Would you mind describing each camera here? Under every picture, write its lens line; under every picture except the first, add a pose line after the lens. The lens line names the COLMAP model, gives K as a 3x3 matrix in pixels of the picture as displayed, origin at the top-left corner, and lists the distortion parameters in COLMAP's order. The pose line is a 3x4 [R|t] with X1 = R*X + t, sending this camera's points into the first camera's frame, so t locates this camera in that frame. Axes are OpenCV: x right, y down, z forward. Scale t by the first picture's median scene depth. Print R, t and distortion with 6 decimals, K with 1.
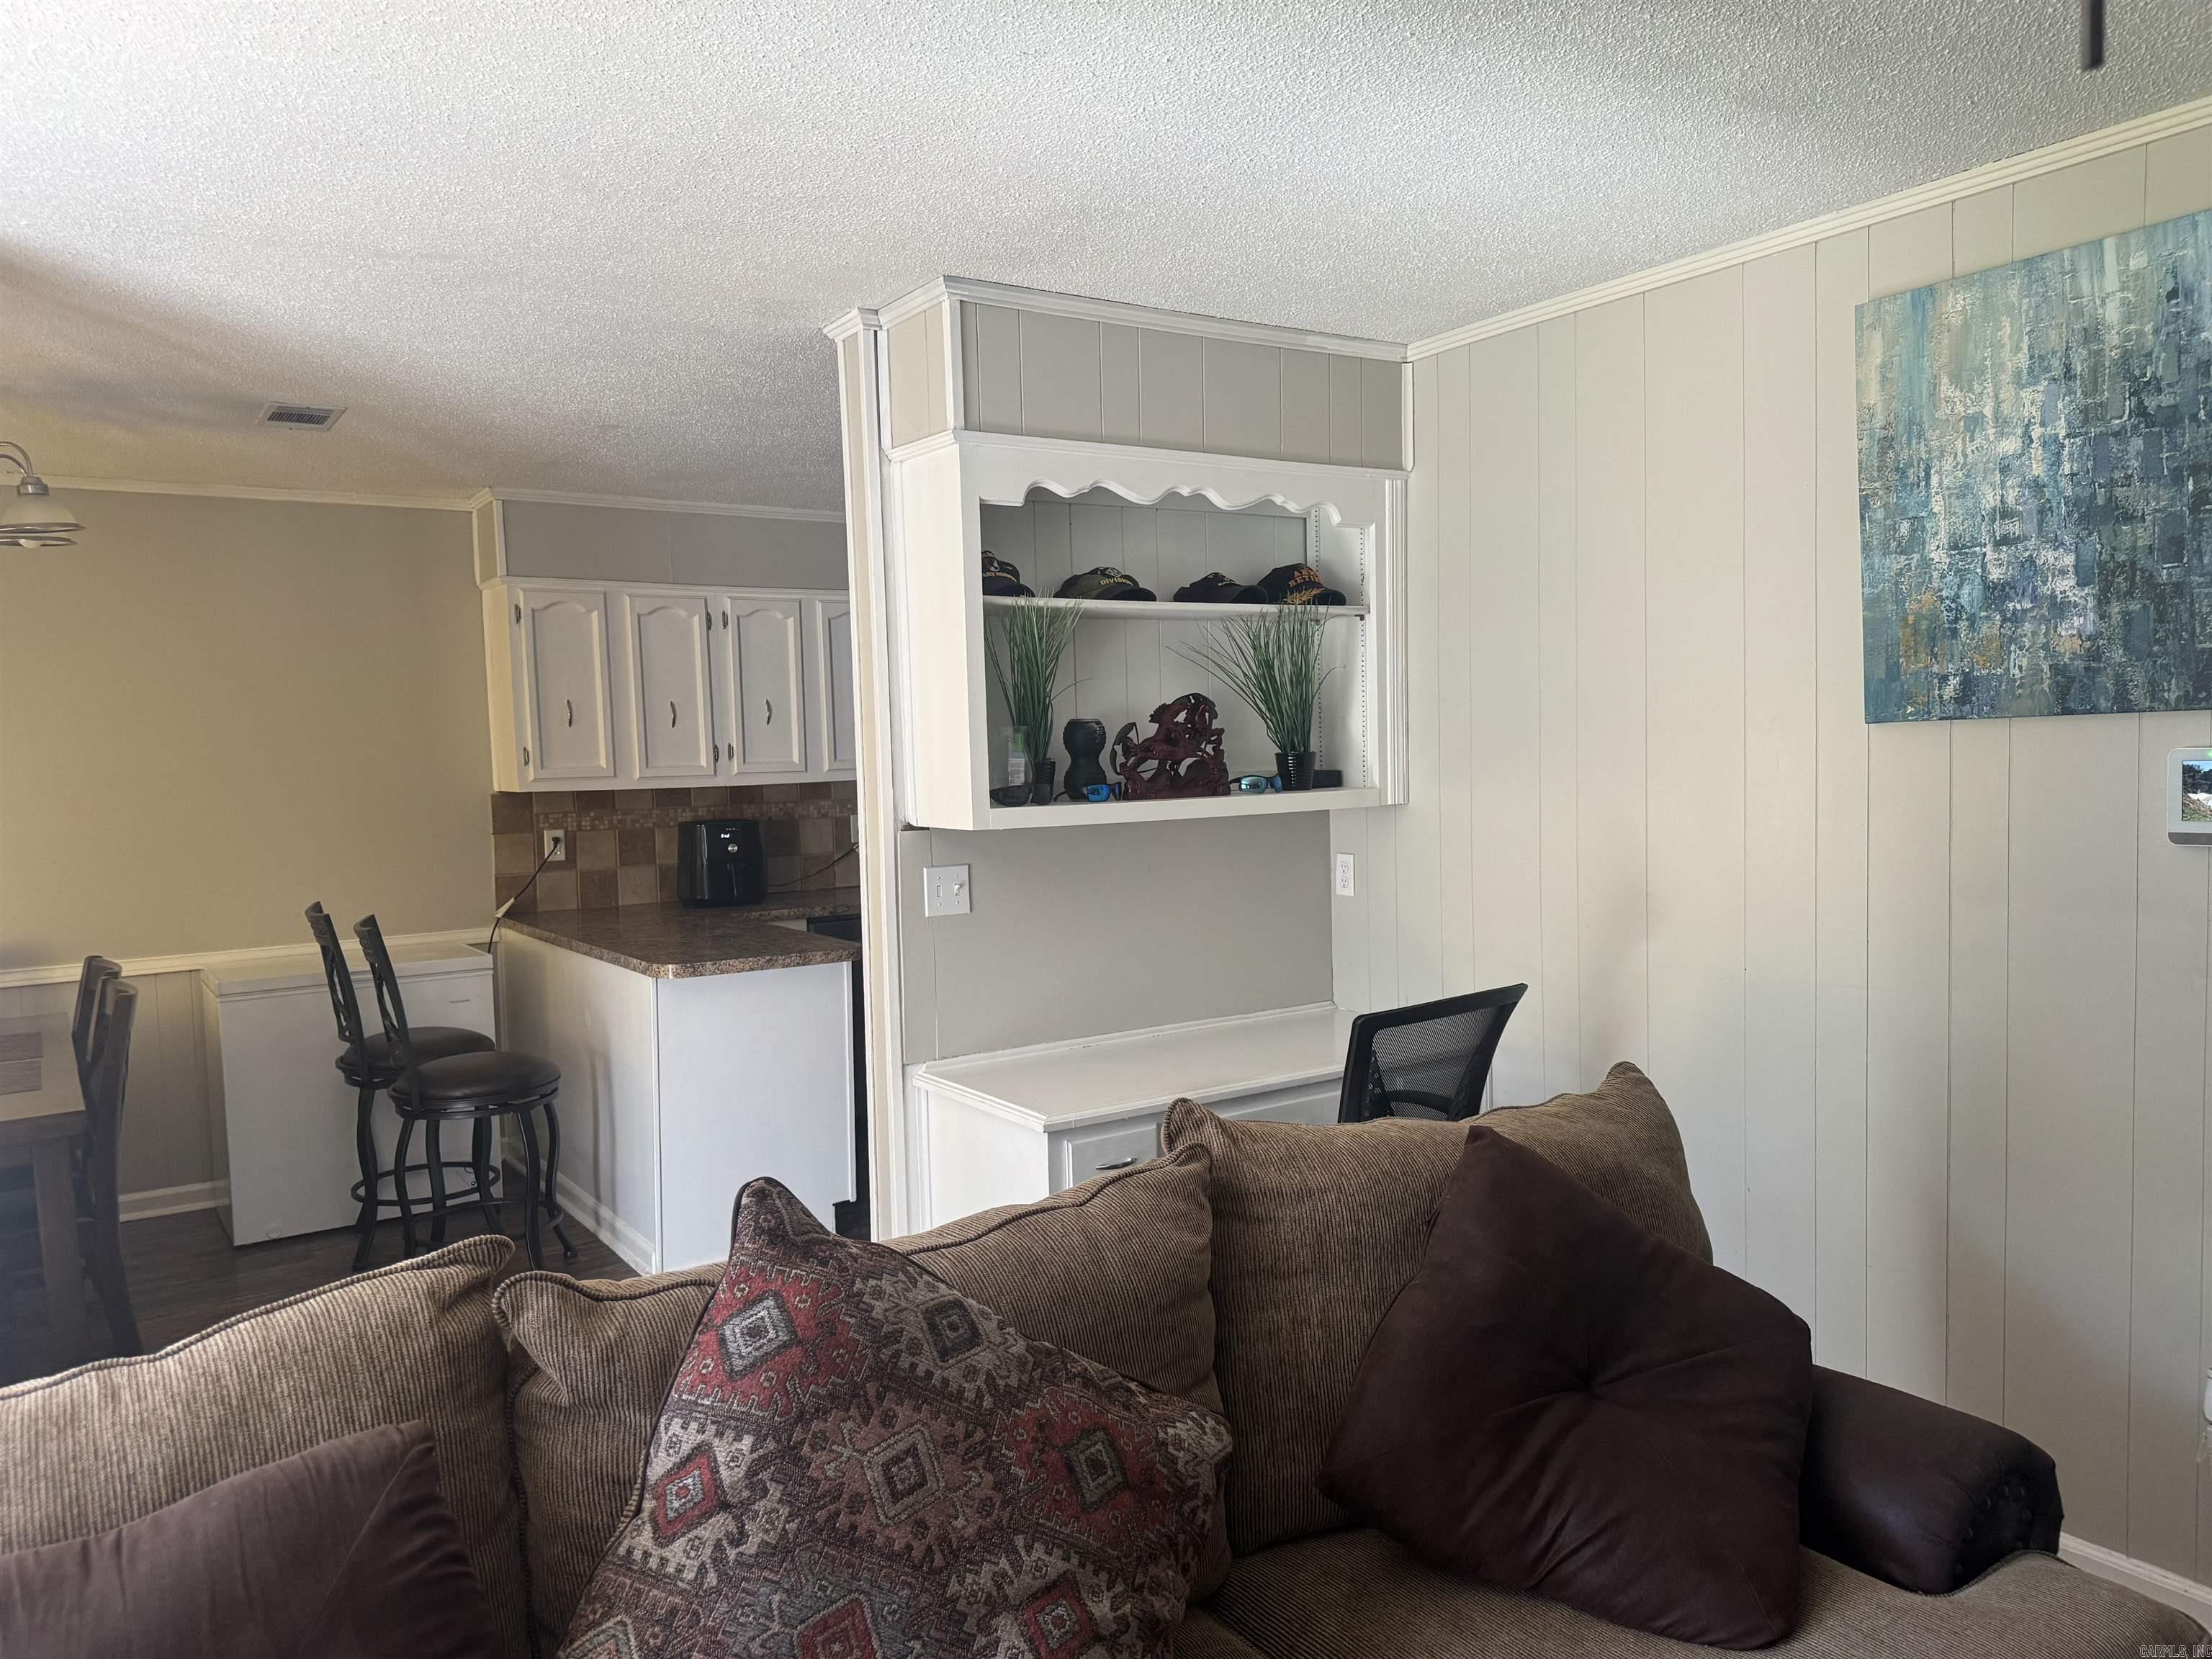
lens RADIAL K [[1587.8, 0, 1109.6], [0, 1587.8, 839.1], [0, 0, 1]] dist [0.033899, -0.033110]
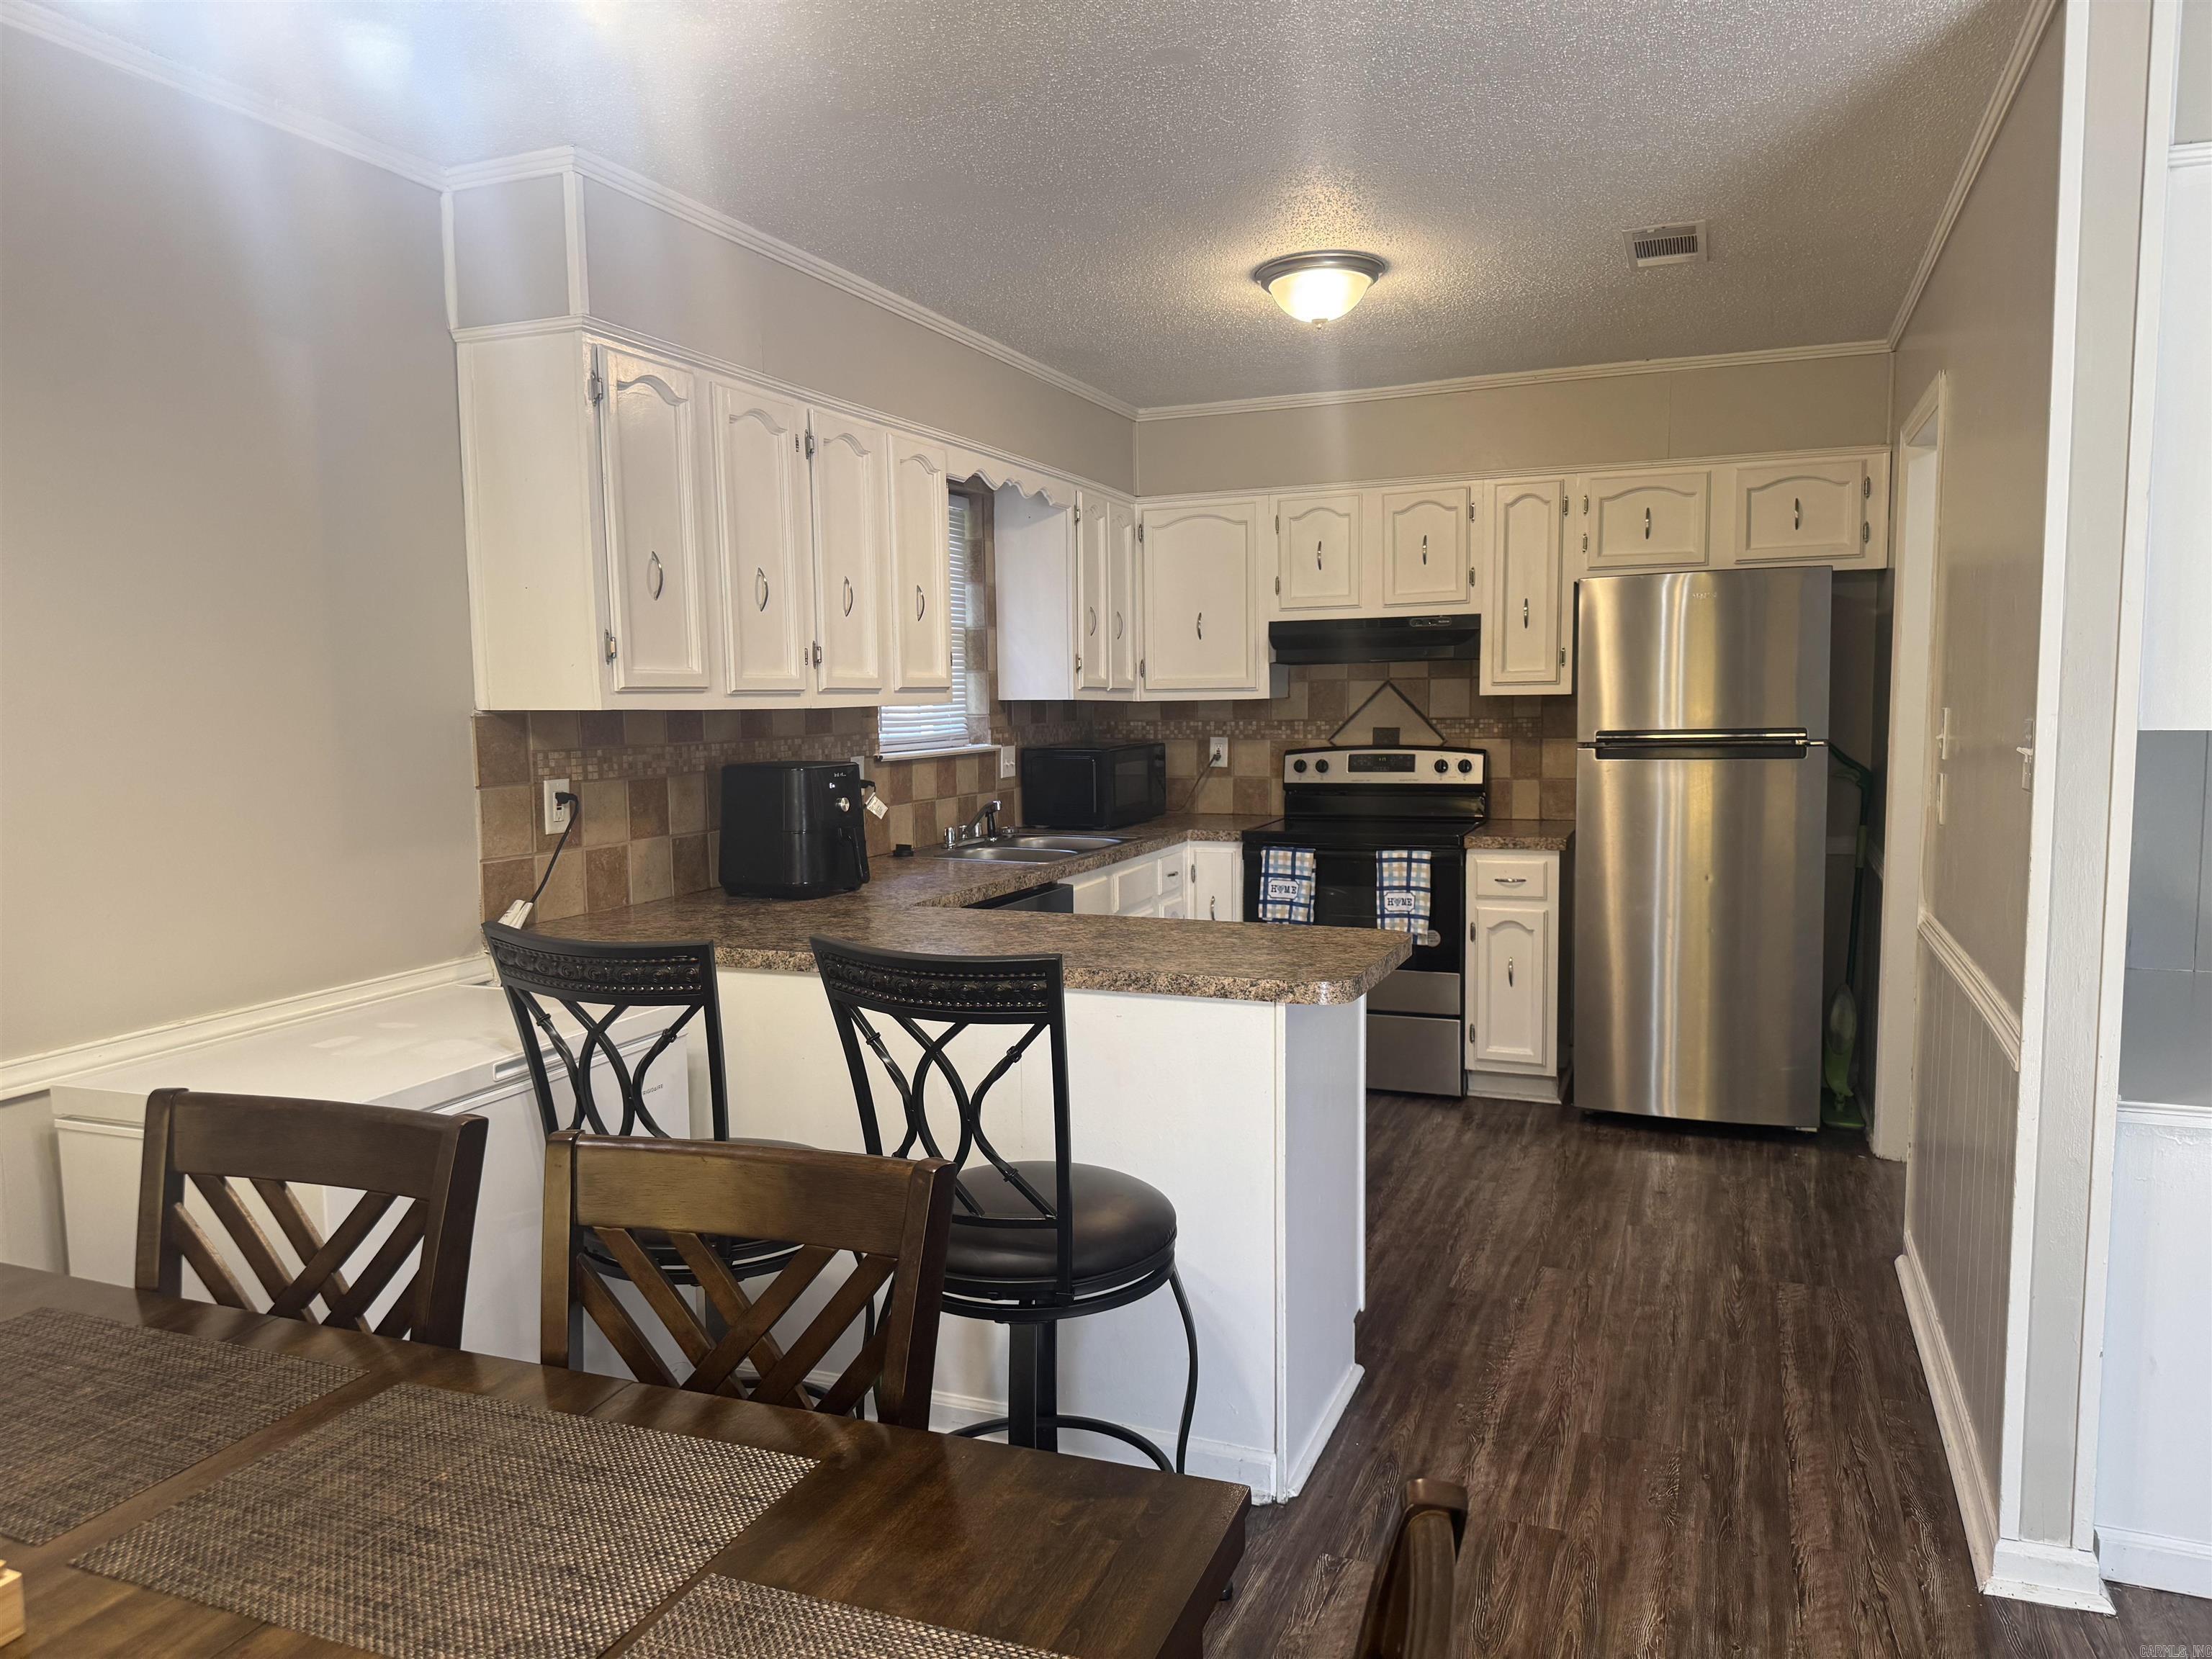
lens RADIAL K [[1587.8, 0, 1111.7], [0, 1587.8, 838.5], [0, 0, 1]] dist [0.033899, -0.033110]
pose [[0.818552, -0.040397, 0.573010, -0.840912], [0.032455, 0.999183, 0.024079, 0.013649], [-0.573514, -0.001113, 0.819195, 0.662132]]
